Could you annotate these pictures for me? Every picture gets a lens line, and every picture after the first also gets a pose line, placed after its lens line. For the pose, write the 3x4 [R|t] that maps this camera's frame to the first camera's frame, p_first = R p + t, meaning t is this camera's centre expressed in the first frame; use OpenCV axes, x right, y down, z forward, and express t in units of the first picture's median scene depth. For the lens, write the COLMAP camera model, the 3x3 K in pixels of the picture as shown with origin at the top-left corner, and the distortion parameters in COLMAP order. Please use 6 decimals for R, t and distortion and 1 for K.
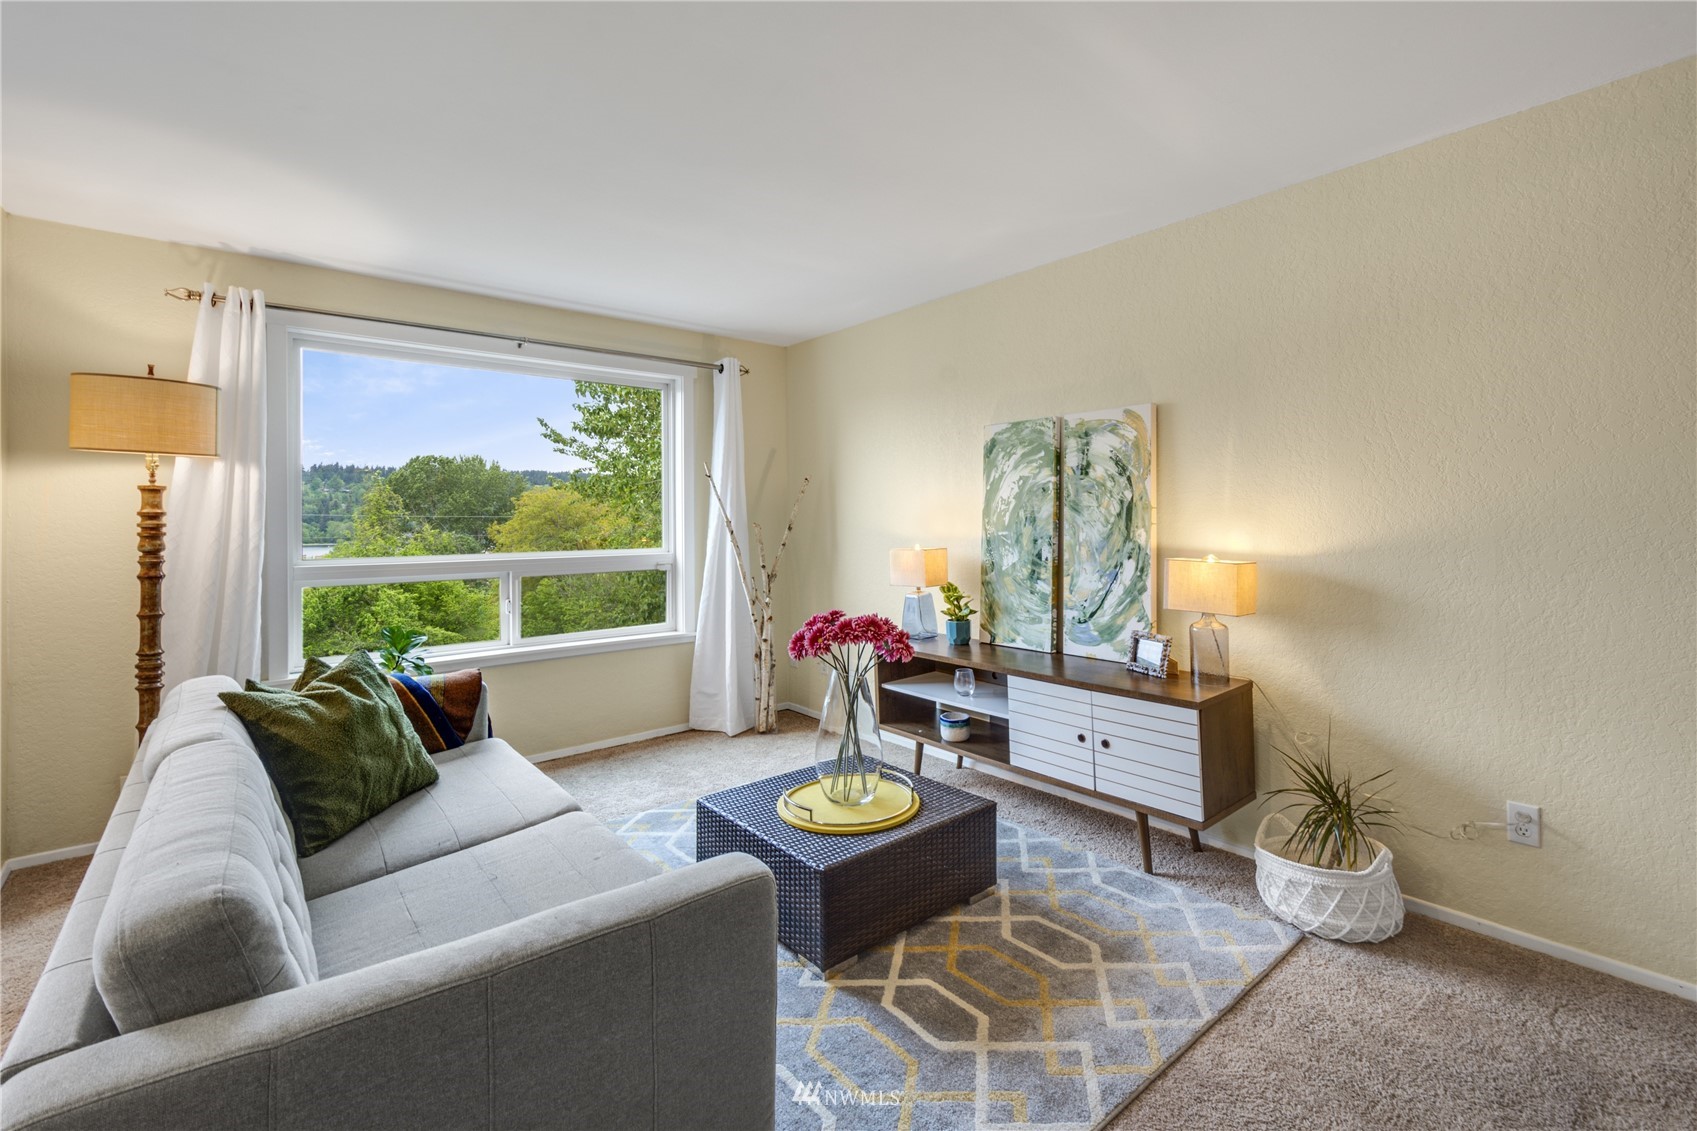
lens RADIAL K [[756.5, 0, 885.3], [0, 756.5, 516.7], [0, 0, 1]] dist [0.013320, -0.006796]
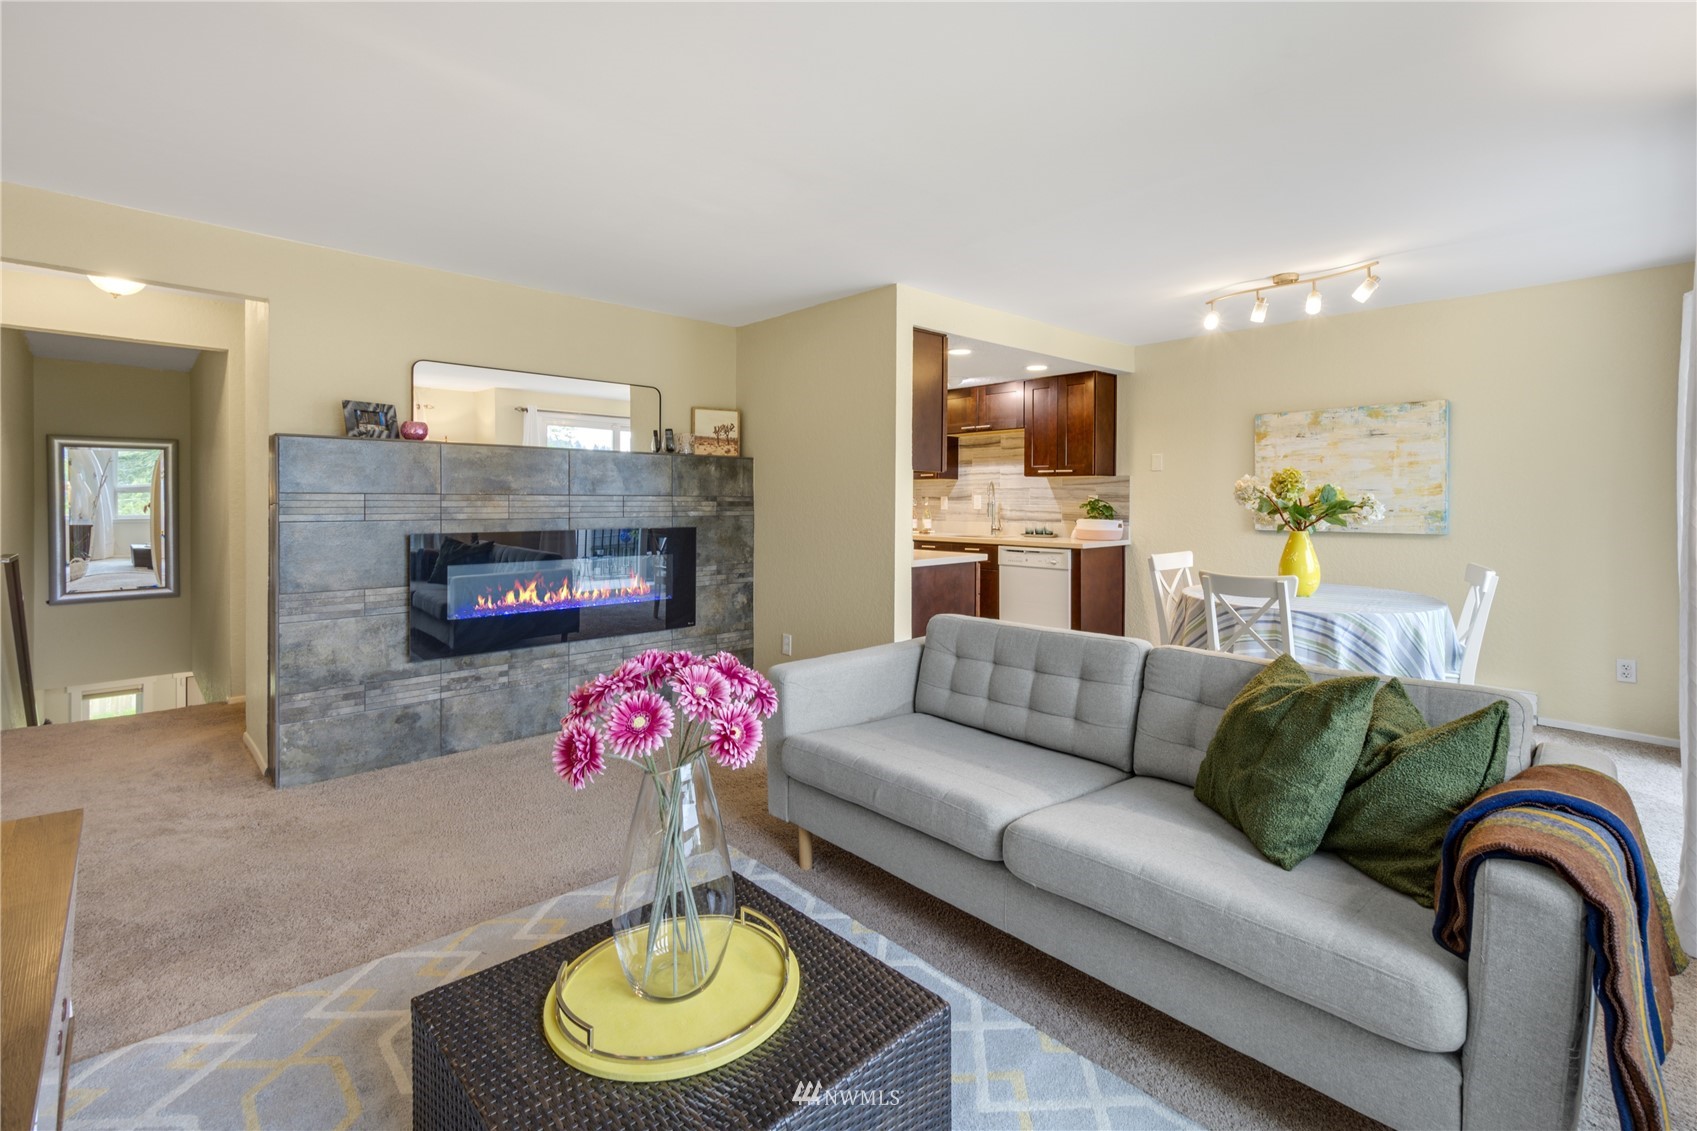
lens RADIAL K [[756.5, 0, 880.0], [0, 756.5, 515.2], [0, 0, 1]] dist [0.013320, -0.006796]
pose [[-0.998384, 0.005015, -0.056613, -0.130731], [0.004132, 0.999868, 0.015701, 0.006752], [0.056684, 0.015442, -0.998273, 1.203876]]
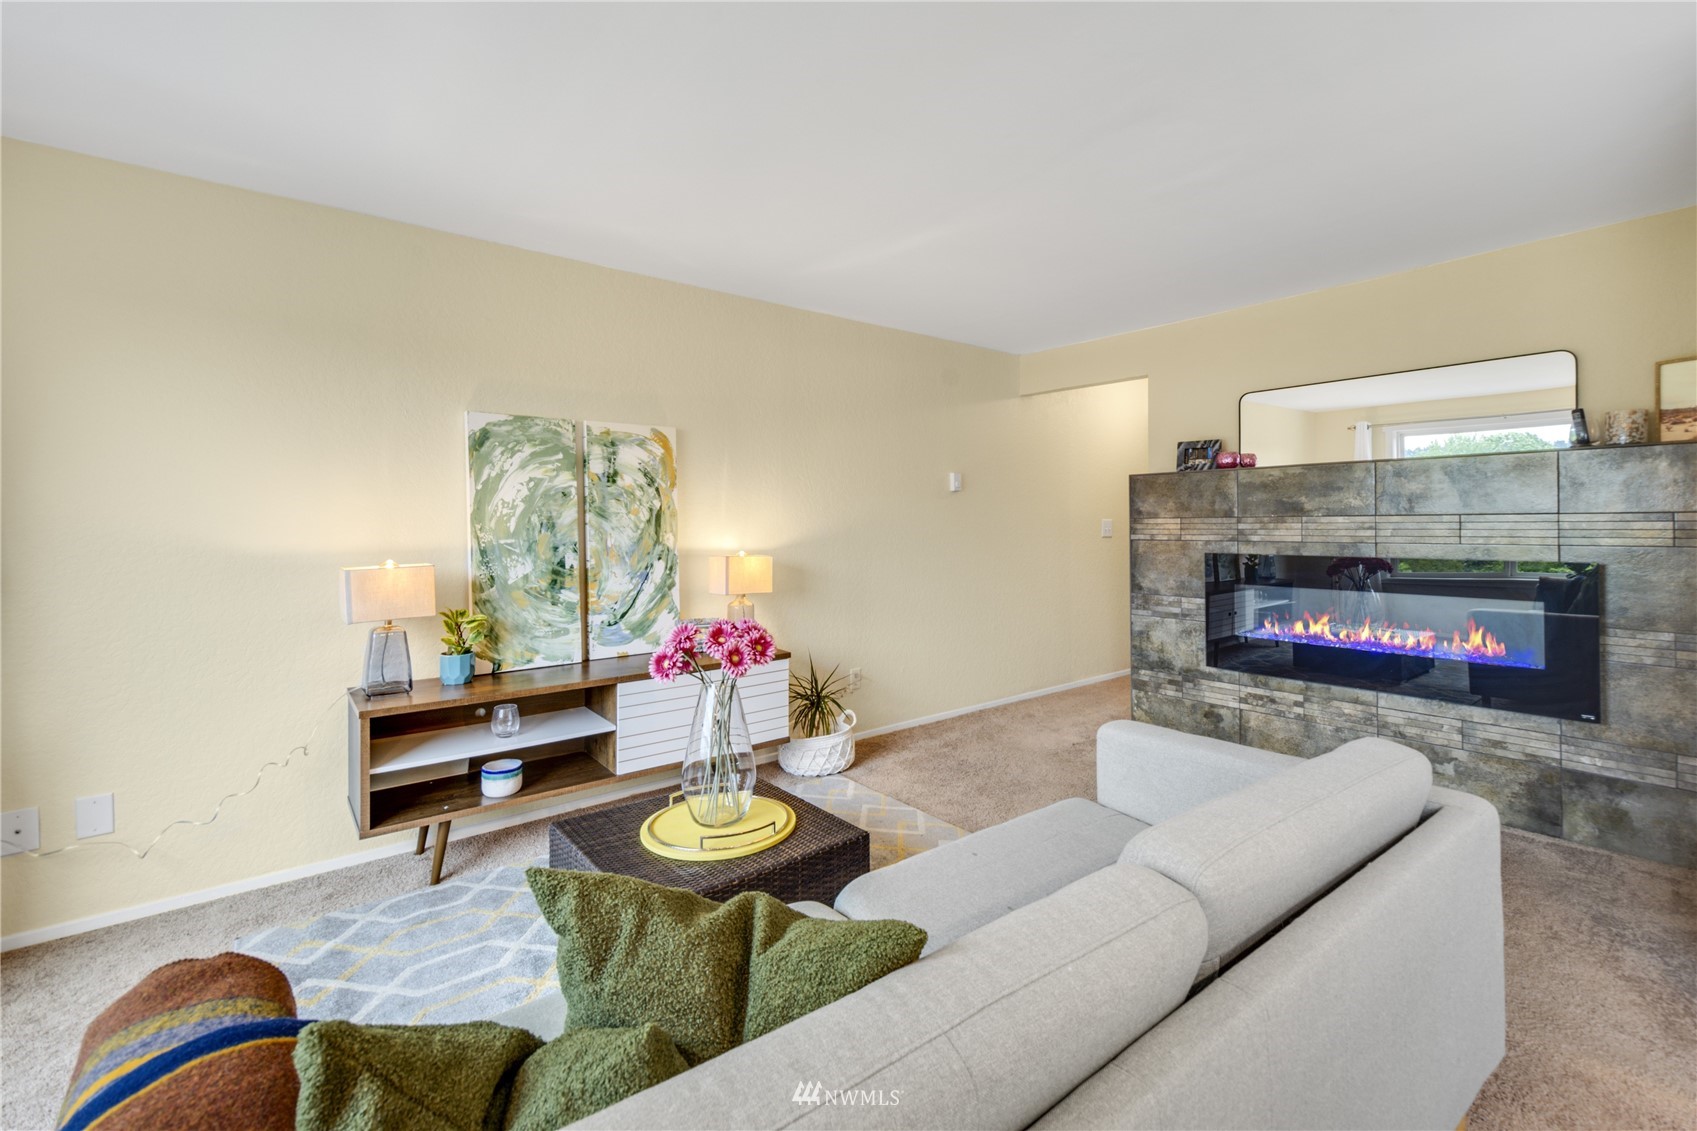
lens RADIAL K [[756.5, 0, 880.3], [0, 756.5, 528.3], [0, 0, 1]] dist [0.013320, -0.006796]
pose [[0.023039, 0.000717, 0.999734, -0.750653], [0.001220, 0.999999, -0.000745, 0.008624], [-0.999734, 0.001237, 0.023038, 0.592798]]
